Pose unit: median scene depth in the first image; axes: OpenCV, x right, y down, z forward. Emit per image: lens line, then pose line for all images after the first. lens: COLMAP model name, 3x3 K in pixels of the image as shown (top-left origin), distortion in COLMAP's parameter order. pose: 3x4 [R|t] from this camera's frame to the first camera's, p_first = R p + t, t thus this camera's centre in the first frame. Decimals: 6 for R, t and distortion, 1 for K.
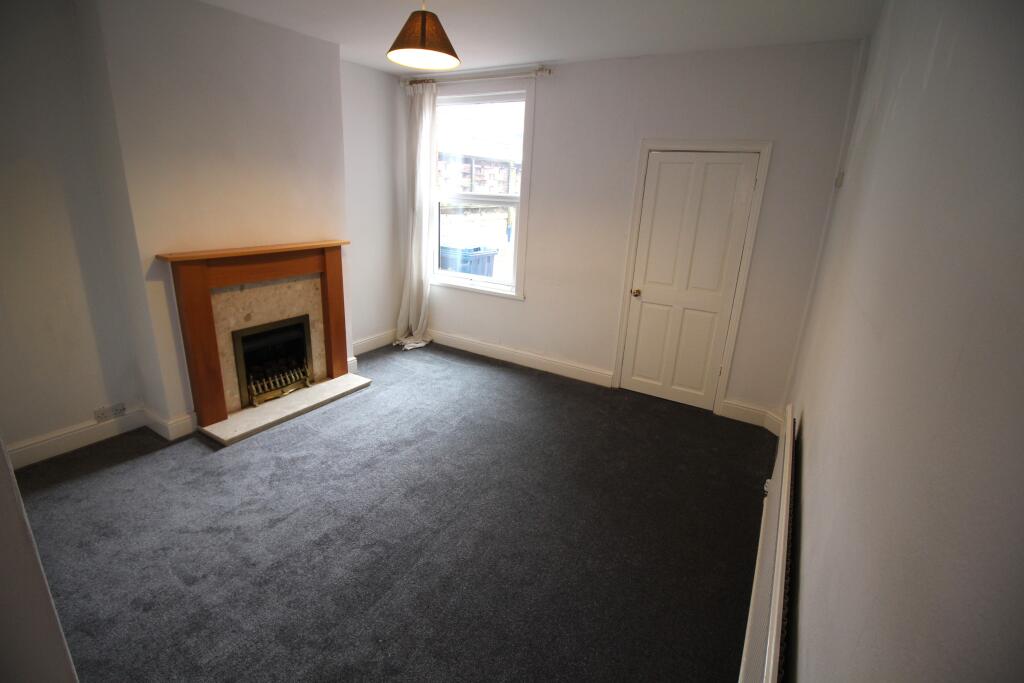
lens RADIAL K [[472.5, 0, 508.1], [0, 472.5, 319.6], [0, 0, 1]] dist [0.000727, -0.013218]
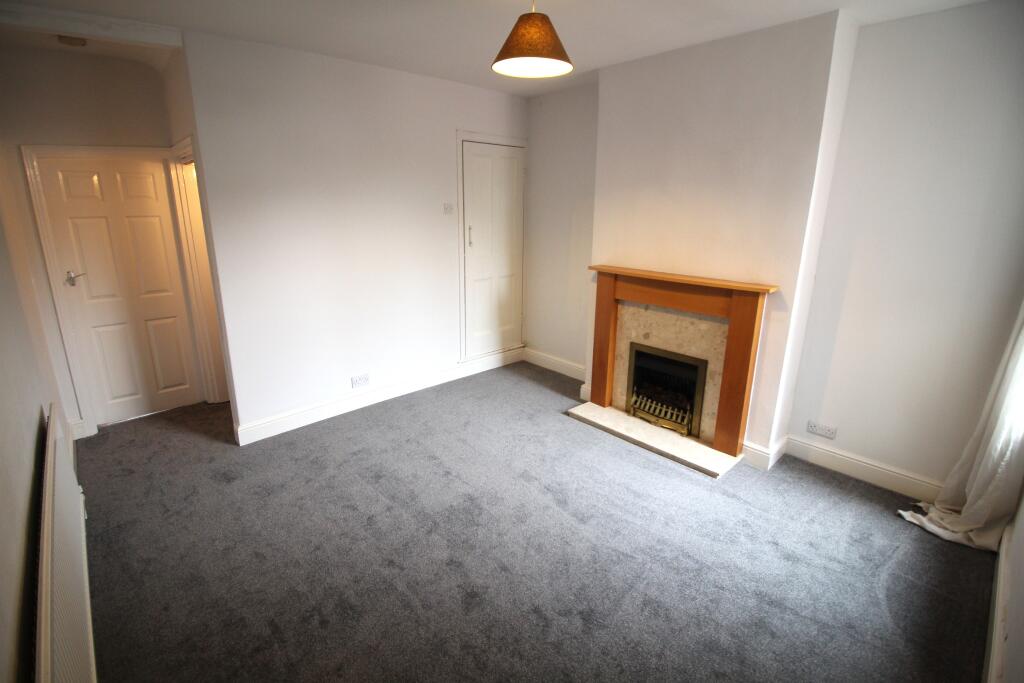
lens RADIAL K [[472.5, 0, 508.1], [0, 472.5, 319.6], [0, 0, 1]] dist [0.000727, -0.013218]
pose [[-0.271682, 0.187142, -0.944016, 0.496590], [-0.278088, 0.923802, 0.263166, -0.215404], [0.921334, 0.334017, -0.198938, 0.842437]]
